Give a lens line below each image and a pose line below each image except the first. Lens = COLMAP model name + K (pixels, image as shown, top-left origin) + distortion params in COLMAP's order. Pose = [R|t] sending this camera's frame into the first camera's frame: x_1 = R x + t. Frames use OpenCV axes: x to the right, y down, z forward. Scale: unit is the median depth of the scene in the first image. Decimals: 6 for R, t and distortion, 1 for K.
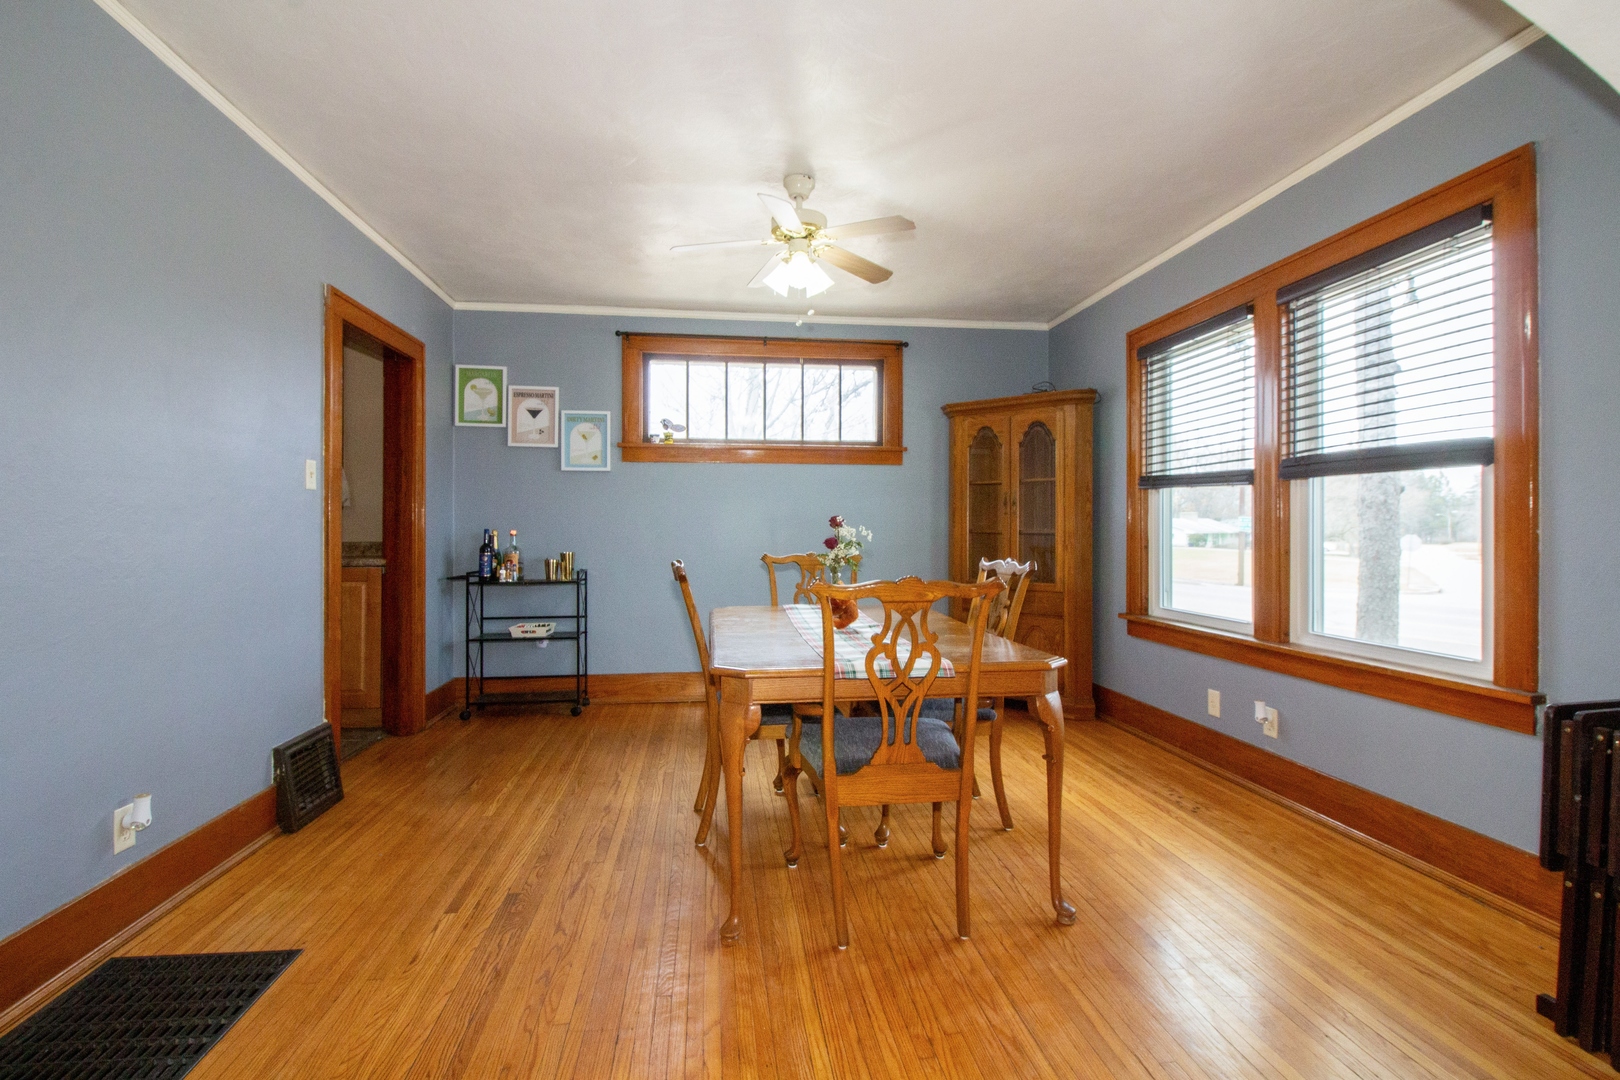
lens RADIAL K [[755.3, 0, 801.2], [0, 755.3, 536.6], [0, 0, 1]] dist [0.000198, -0.000101]
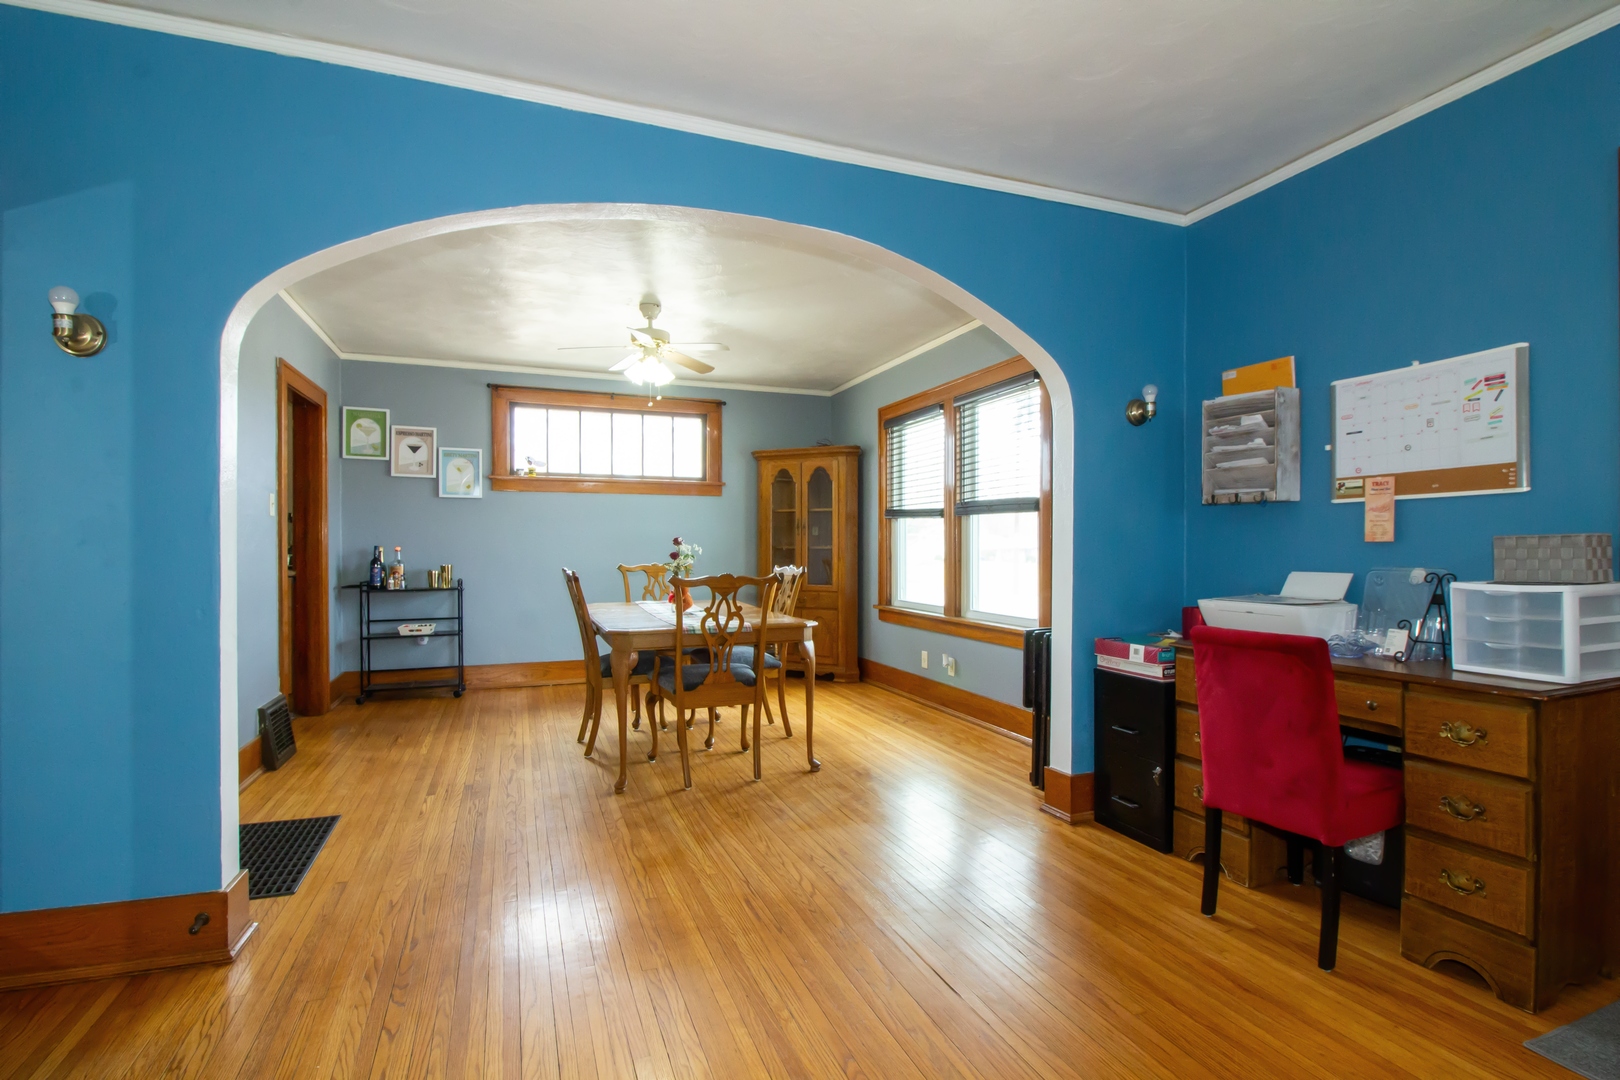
lens RADIAL K [[766.3, 0, 808.7], [0, 766.3, 552.7], [0, 0, 1]] dist [0.000354, -0.000010]
pose [[0.969833, -0.001976, 0.243761, -0.059938], [0.001976, 0.999998, 0.000242, 0.002440], [-0.243761, 0.000247, 0.969835, -0.442805]]
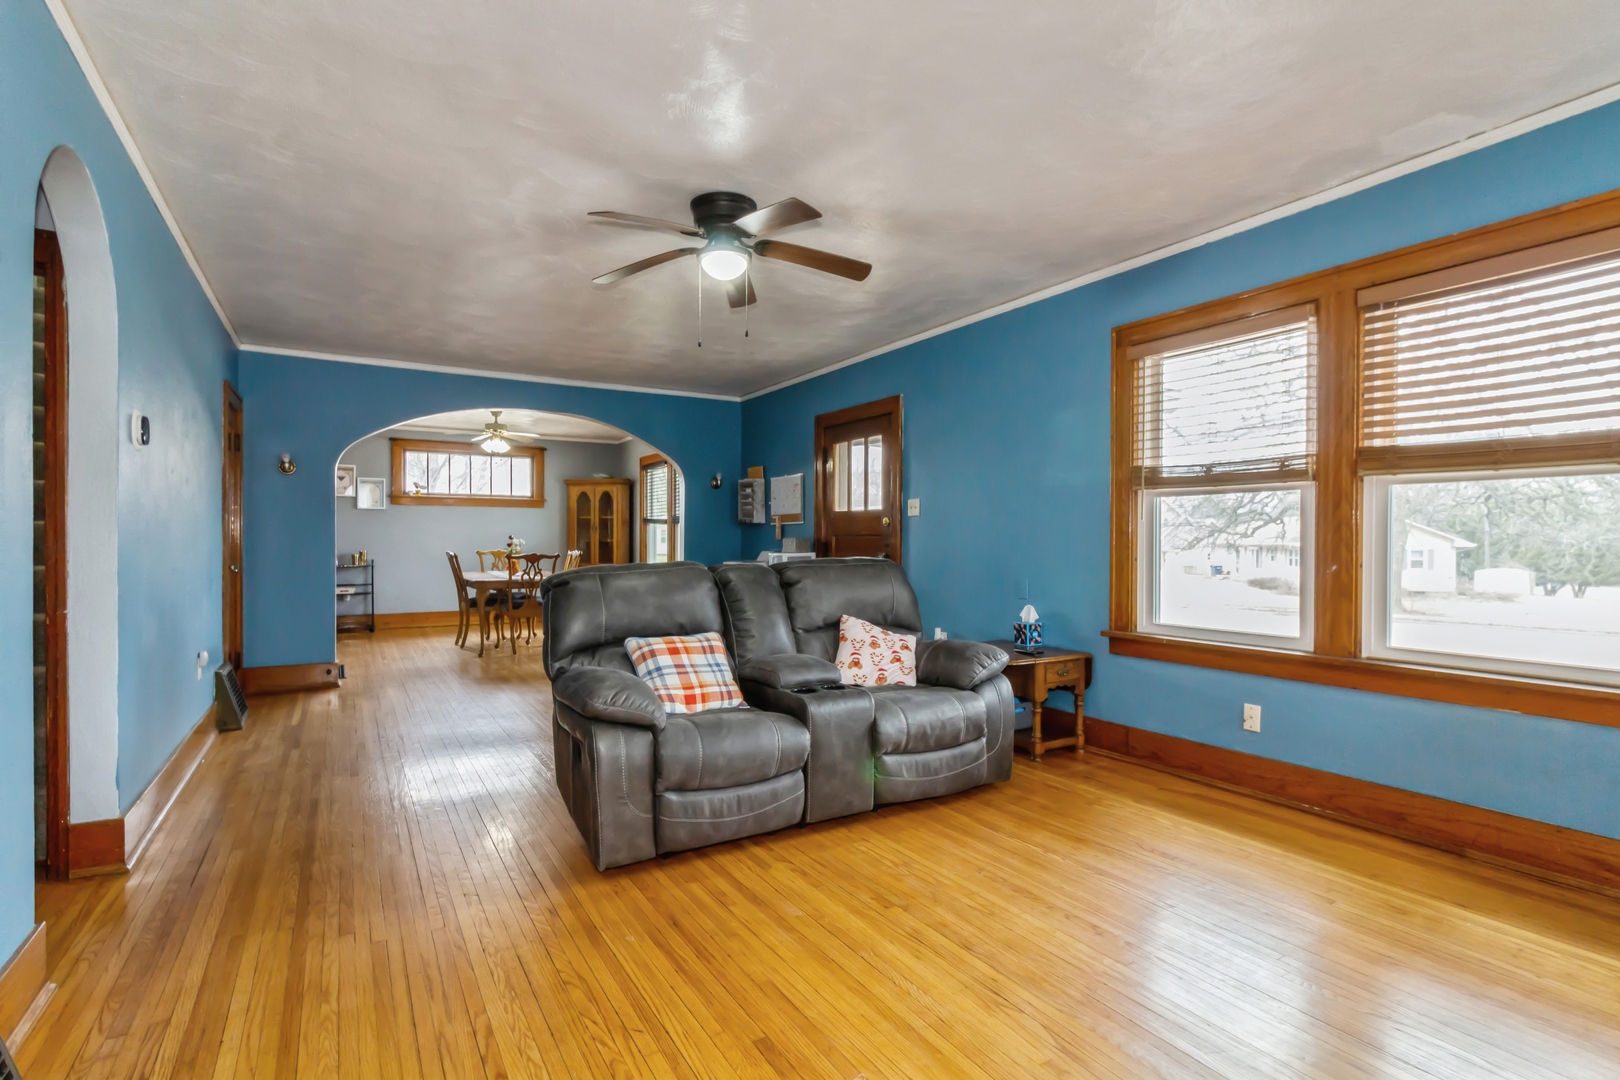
lens RADIAL K [[784.5, 0, 810.0], [0, 784.5, 540.0], [0, 0, 1]] dist [-0.000704, -0.000065]
pose [[0.912371, 0.001562, 0.409361, -0.111694], [0.001156, 0.999979, -0.006390, 0.008046], [-0.409362, 0.006303, 0.912350, -1.753120]]
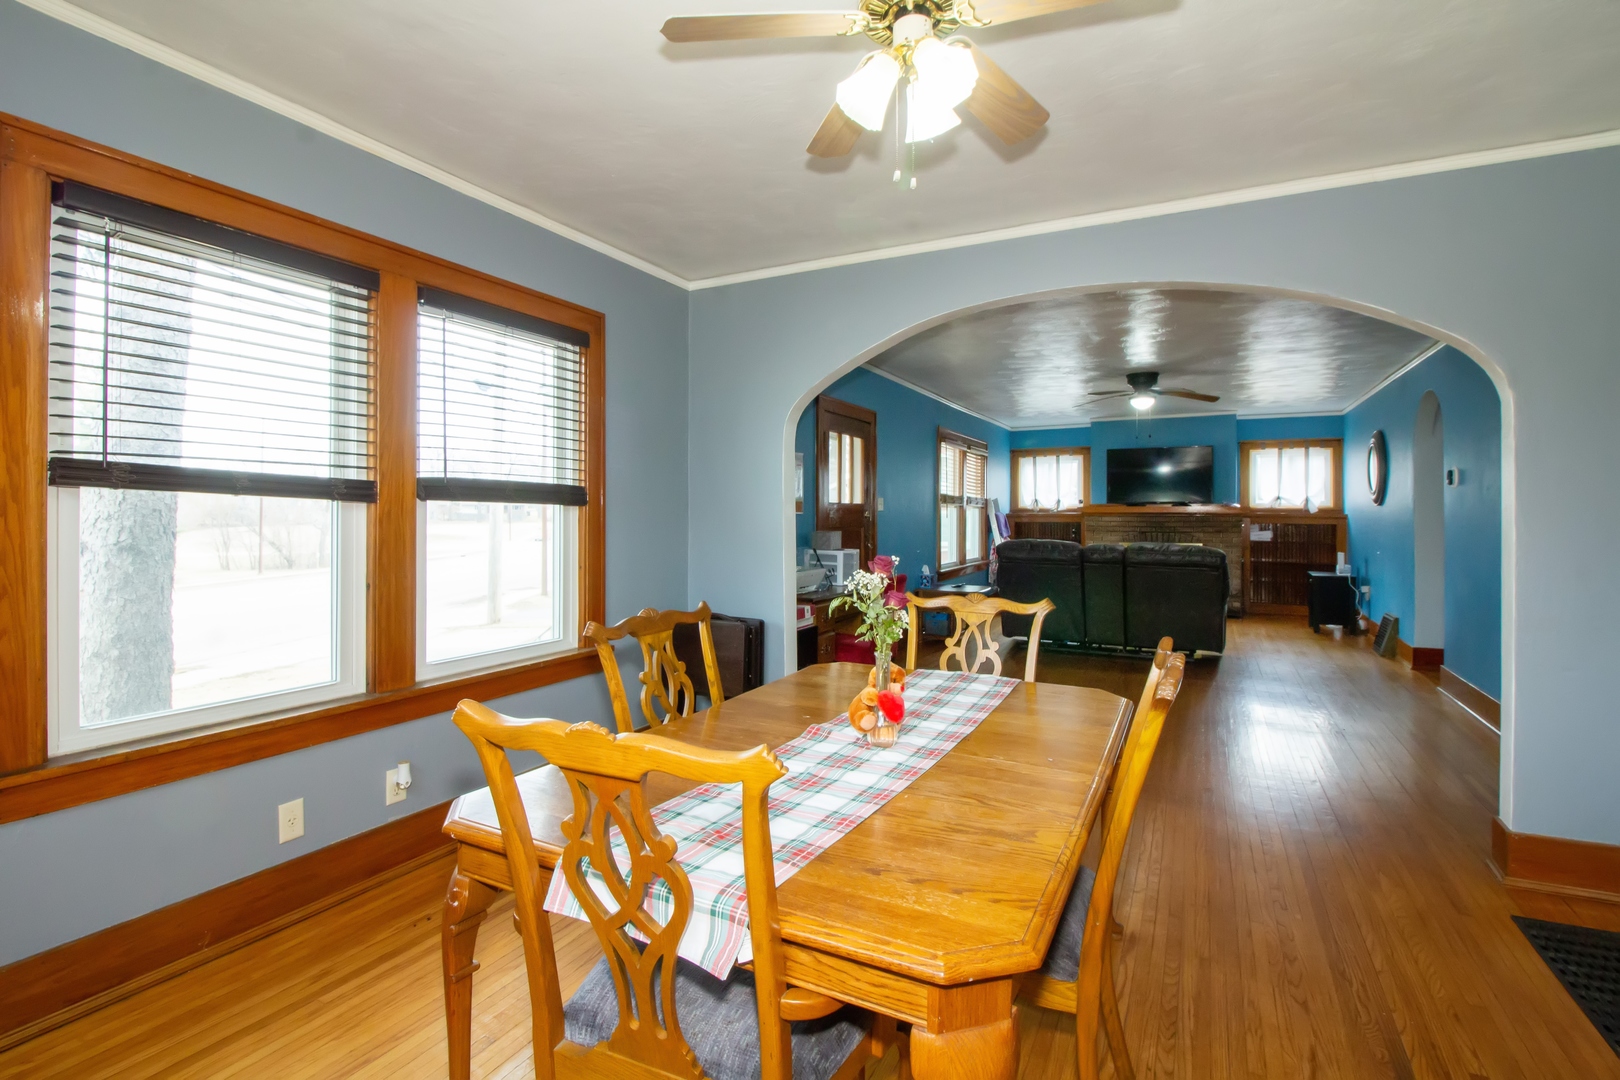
lens RADIAL K [[745.6, 0, 806.3], [0, 745.6, 511.1], [0, 0, 1]] dist [-0.000741, -0.000204]
pose [[-0.818957, -0.004664, 0.573837, -0.207685], [-0.002316, 0.999986, 0.004823, -0.058531], [-0.573851, 0.002621, -0.818956, 1.276964]]
